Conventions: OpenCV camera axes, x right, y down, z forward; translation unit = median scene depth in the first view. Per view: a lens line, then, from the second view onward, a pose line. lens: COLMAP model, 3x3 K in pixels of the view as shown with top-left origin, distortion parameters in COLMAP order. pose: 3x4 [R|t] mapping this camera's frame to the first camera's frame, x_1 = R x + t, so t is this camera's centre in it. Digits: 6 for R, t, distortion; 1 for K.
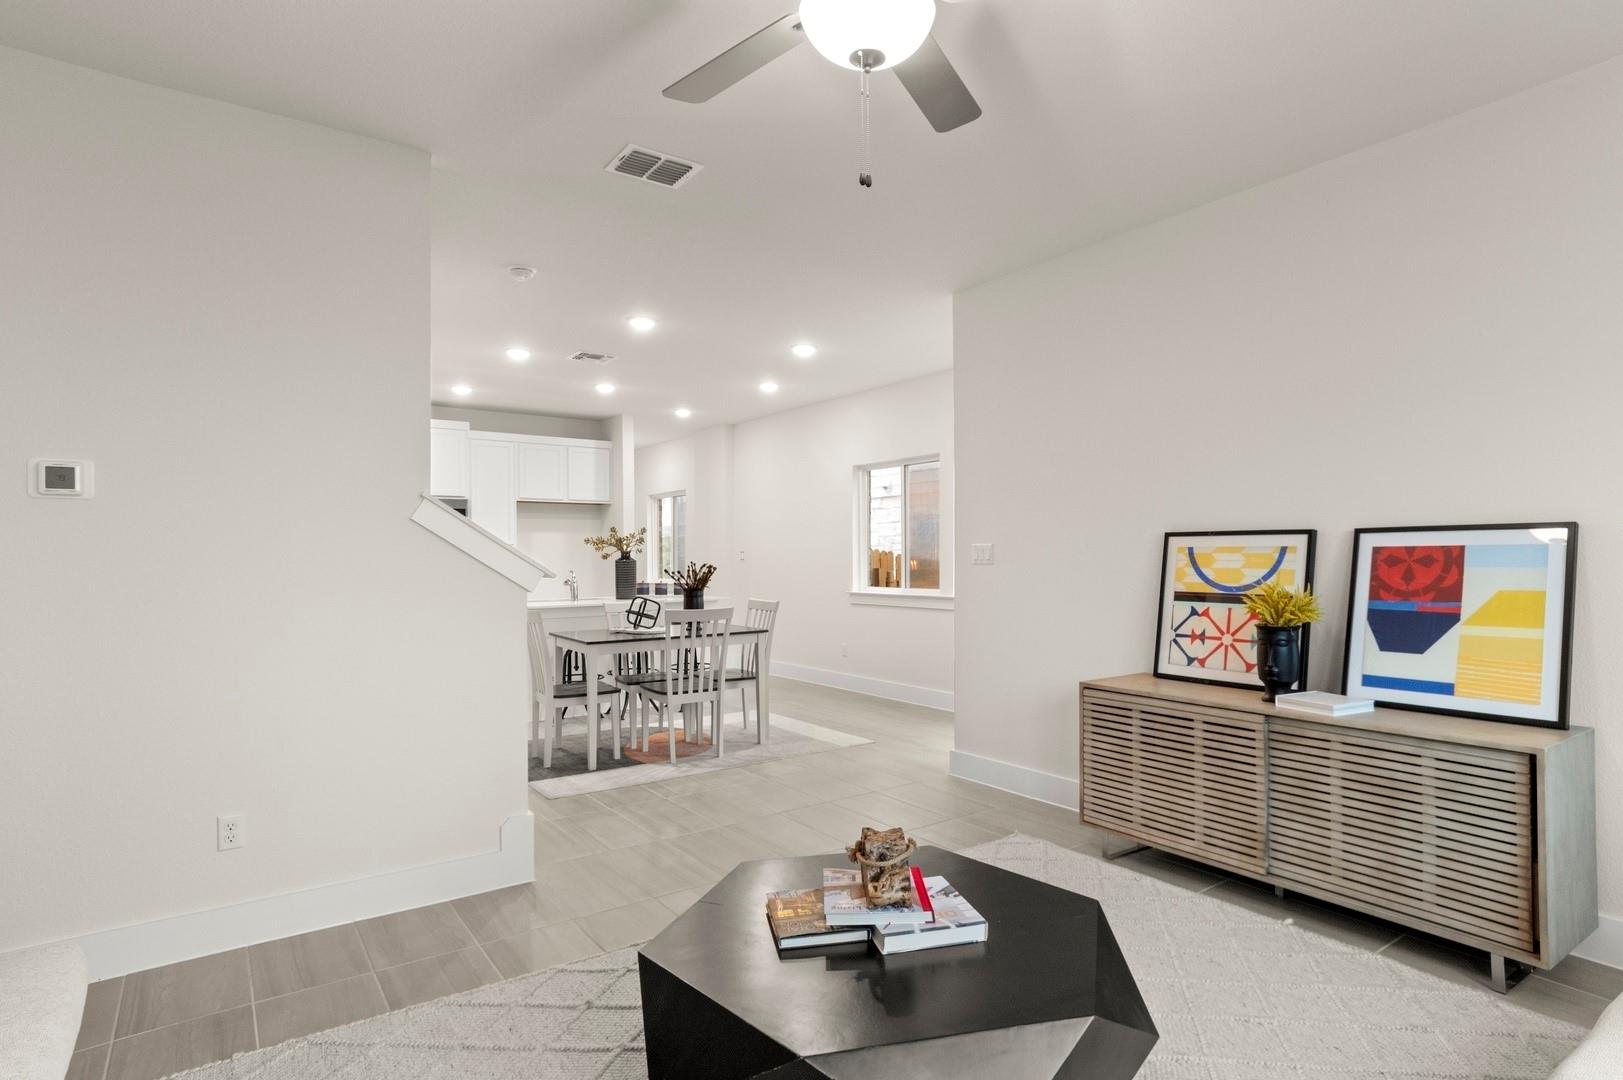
lens RADIAL K [[831.3, 0, 811.5], [0, 831.3, 544.6], [0, 0, 1]] dist [0.001574, 0.000130]
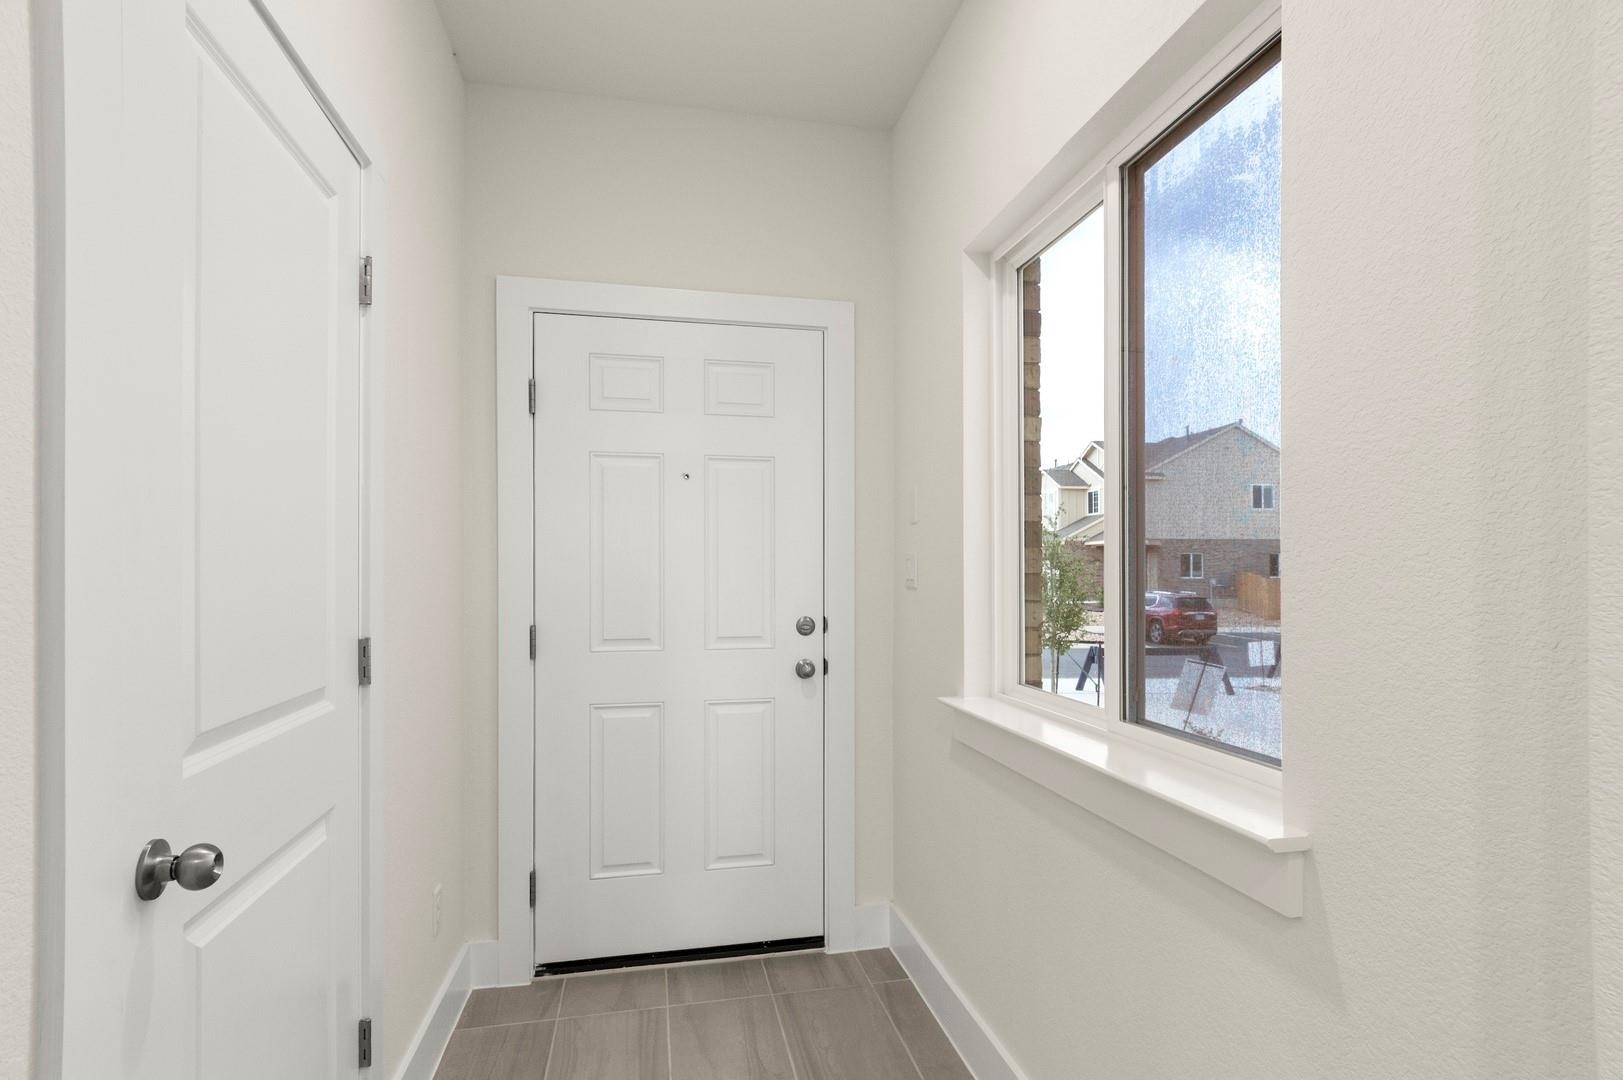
lens RADIAL K [[831.3, 0, 819.6], [0, 831.3, 549.2], [0, 0, 1]] dist [0.001574, 0.000130]
pose [[0.913398, -0.002037, -0.407063, -0.147554], [0.003429, 0.999990, 0.002691, 0.009616], [0.407054, -0.003854, 0.913396, 0.800470]]
